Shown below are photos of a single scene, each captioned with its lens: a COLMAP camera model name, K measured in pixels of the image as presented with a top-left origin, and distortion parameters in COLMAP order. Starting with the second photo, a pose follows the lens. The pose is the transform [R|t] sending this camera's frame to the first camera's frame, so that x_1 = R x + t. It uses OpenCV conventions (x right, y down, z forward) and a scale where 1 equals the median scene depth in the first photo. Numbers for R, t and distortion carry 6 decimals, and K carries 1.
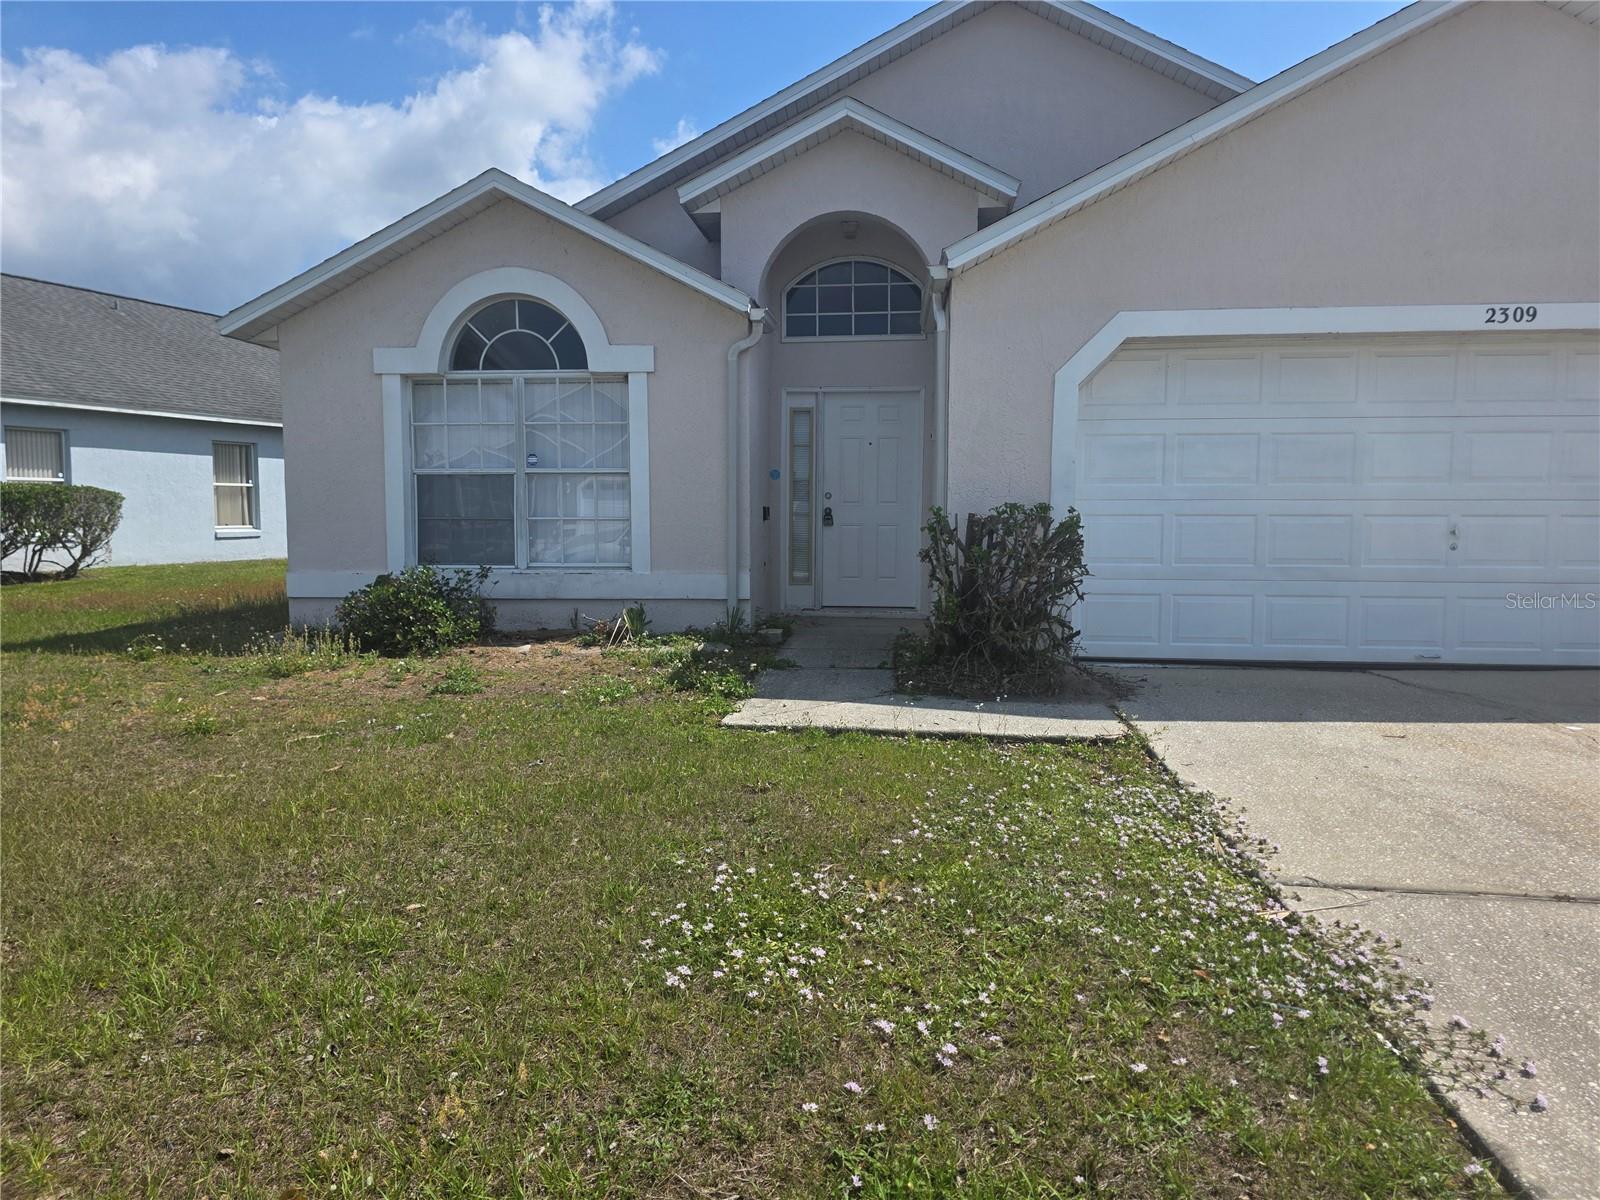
lens RADIAL K [[1041.8, 0, 796.8], [0, 1041.8, 608.6], [0, 0, 1]] dist [0.047700, -0.043939]
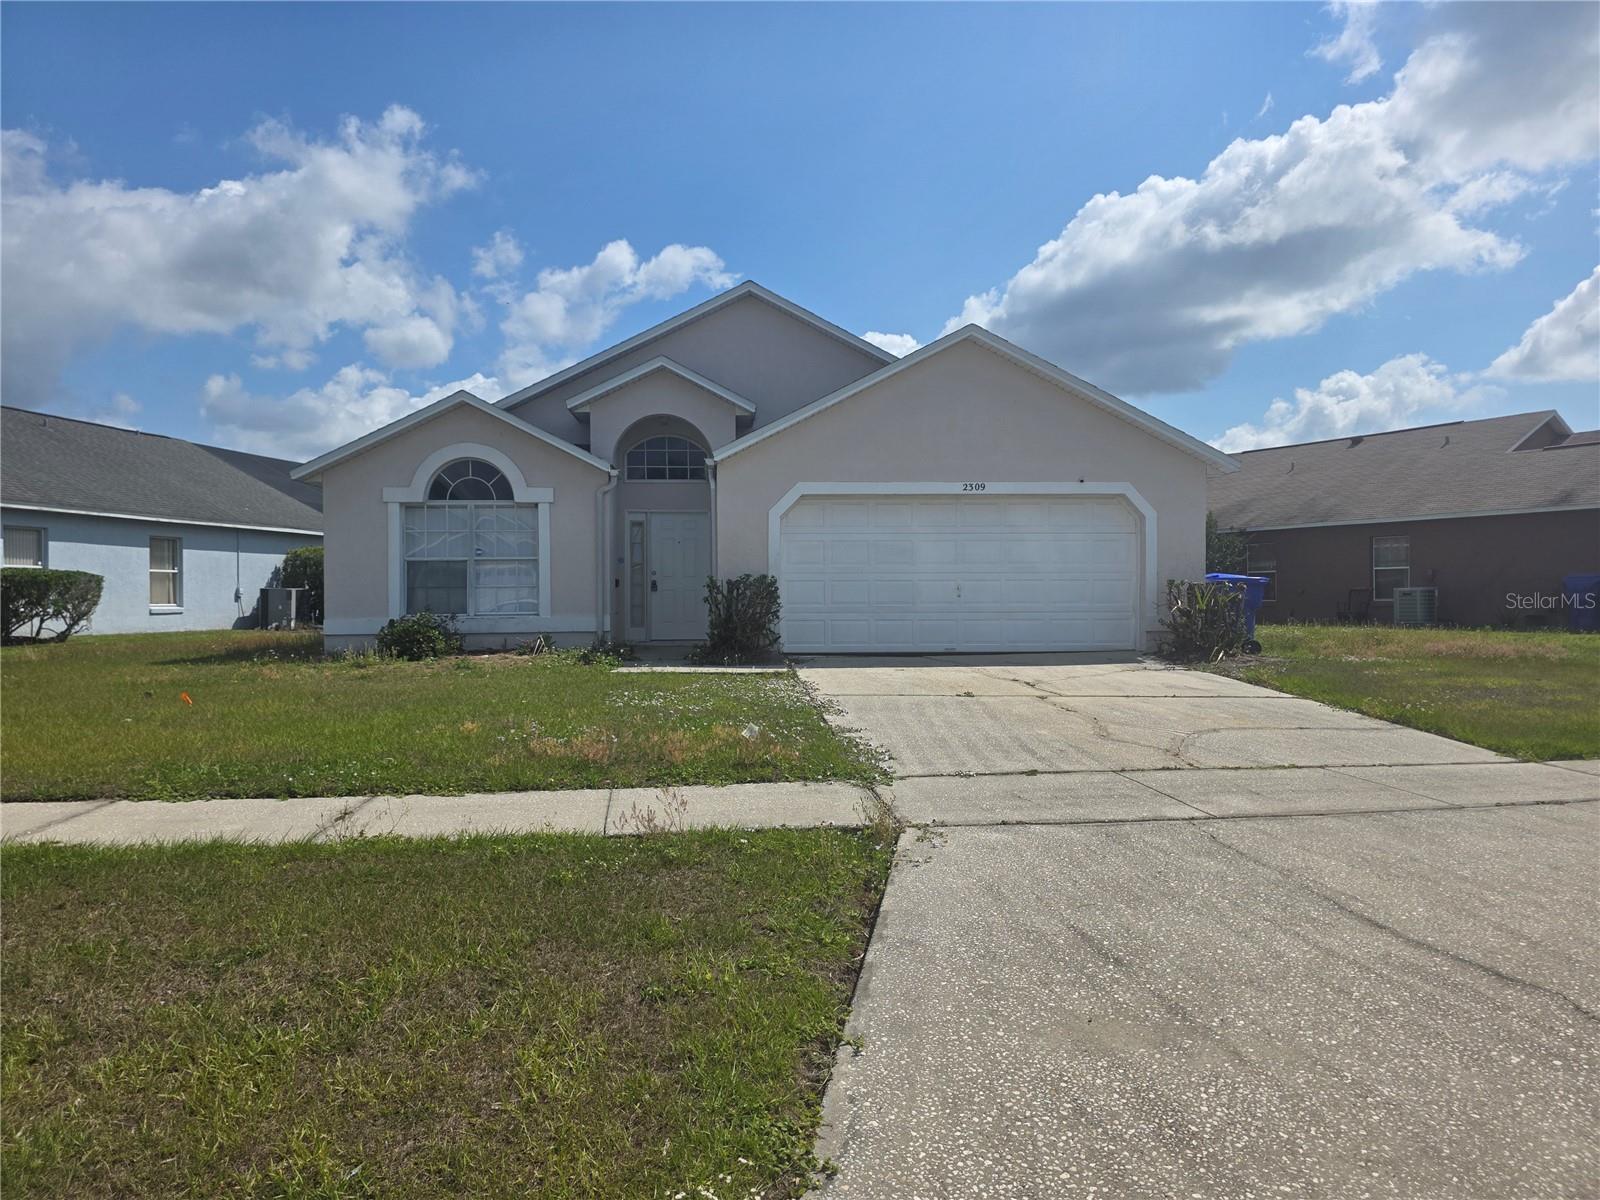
lens RADIAL K [[1041.8, 0, 803.3], [0, 1041.8, 613.9], [0, 0, 1]] dist [0.047700, -0.043939]
pose [[0.983507, -0.010084, 0.180589, -0.041738], [0.024444, 0.996695, -0.077473, 0.103344], [-0.179211, 0.080609, 0.980503, -0.760753]]
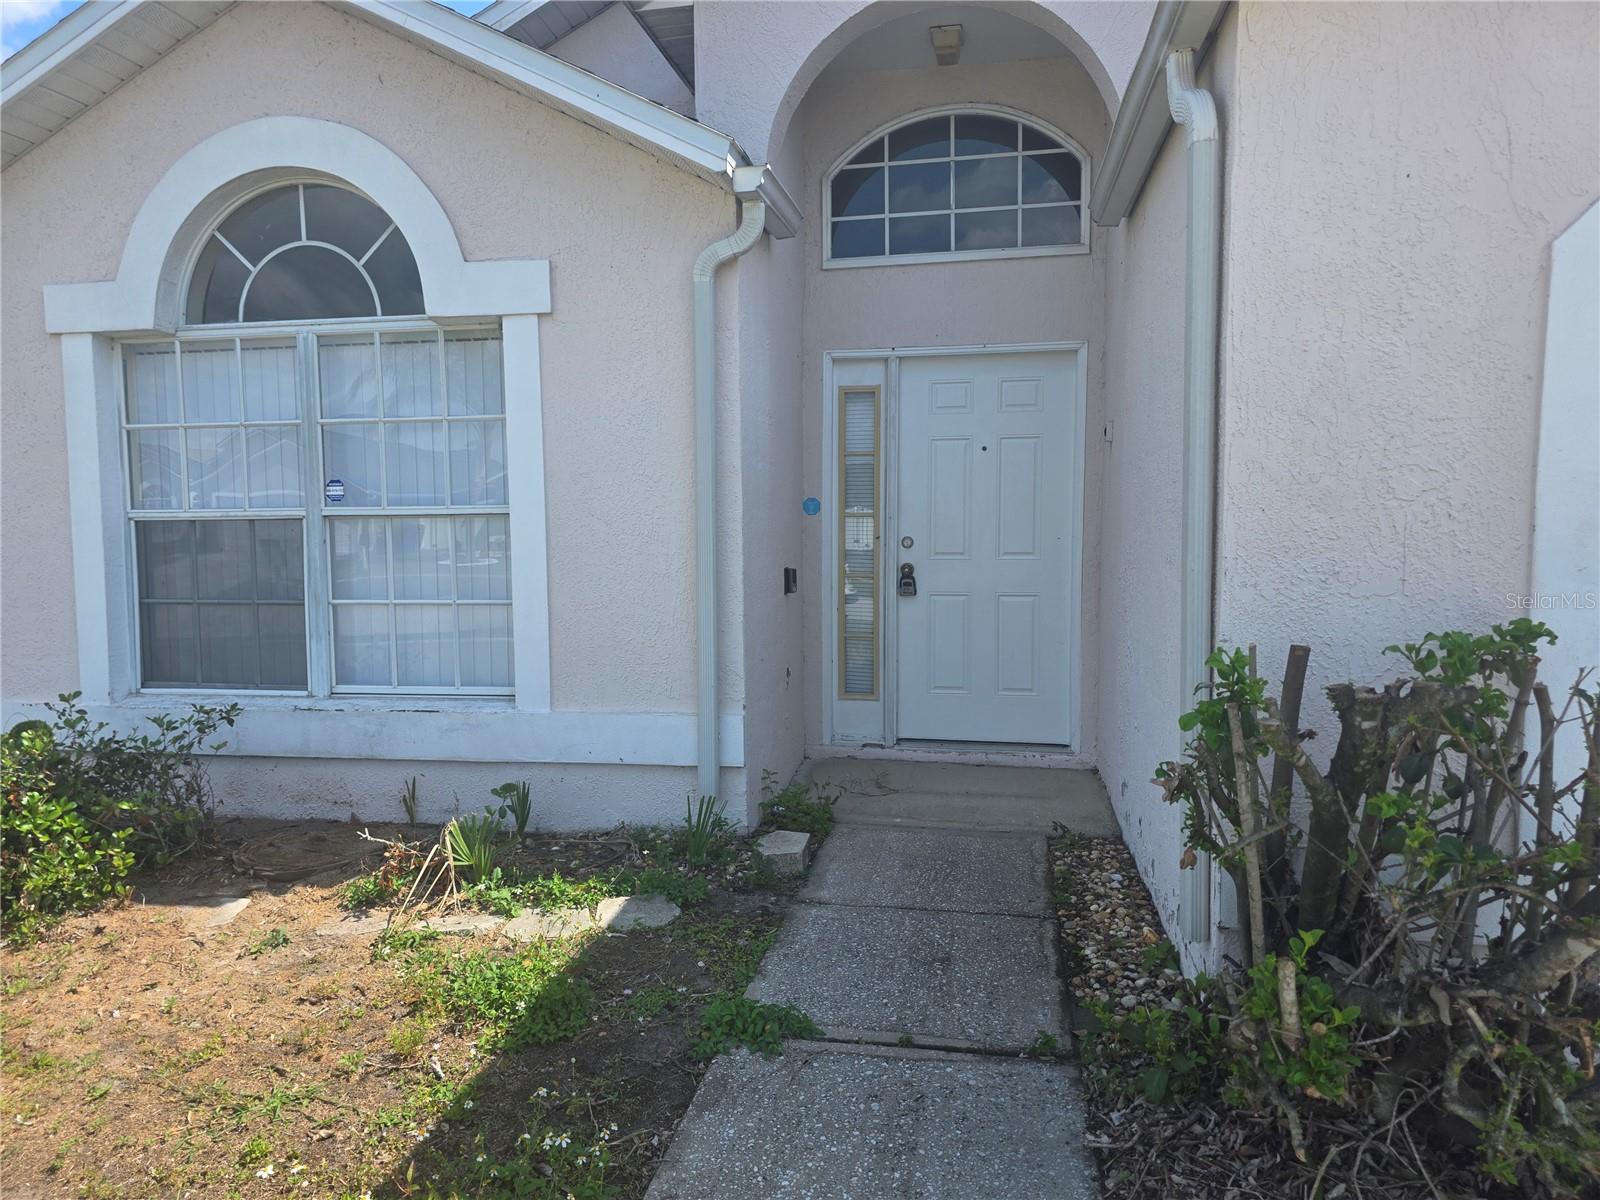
lens RADIAL K [[1041.8, 0, 787.1], [0, 1041.8, 597.9], [0, 0, 1]] dist [0.047700, -0.043939]
pose [[0.995128, -0.001866, -0.098570, 0.023754], [0.000696, 0.999929, -0.011905, -0.082320], [0.098585, 0.011778, 0.995059, 0.501080]]
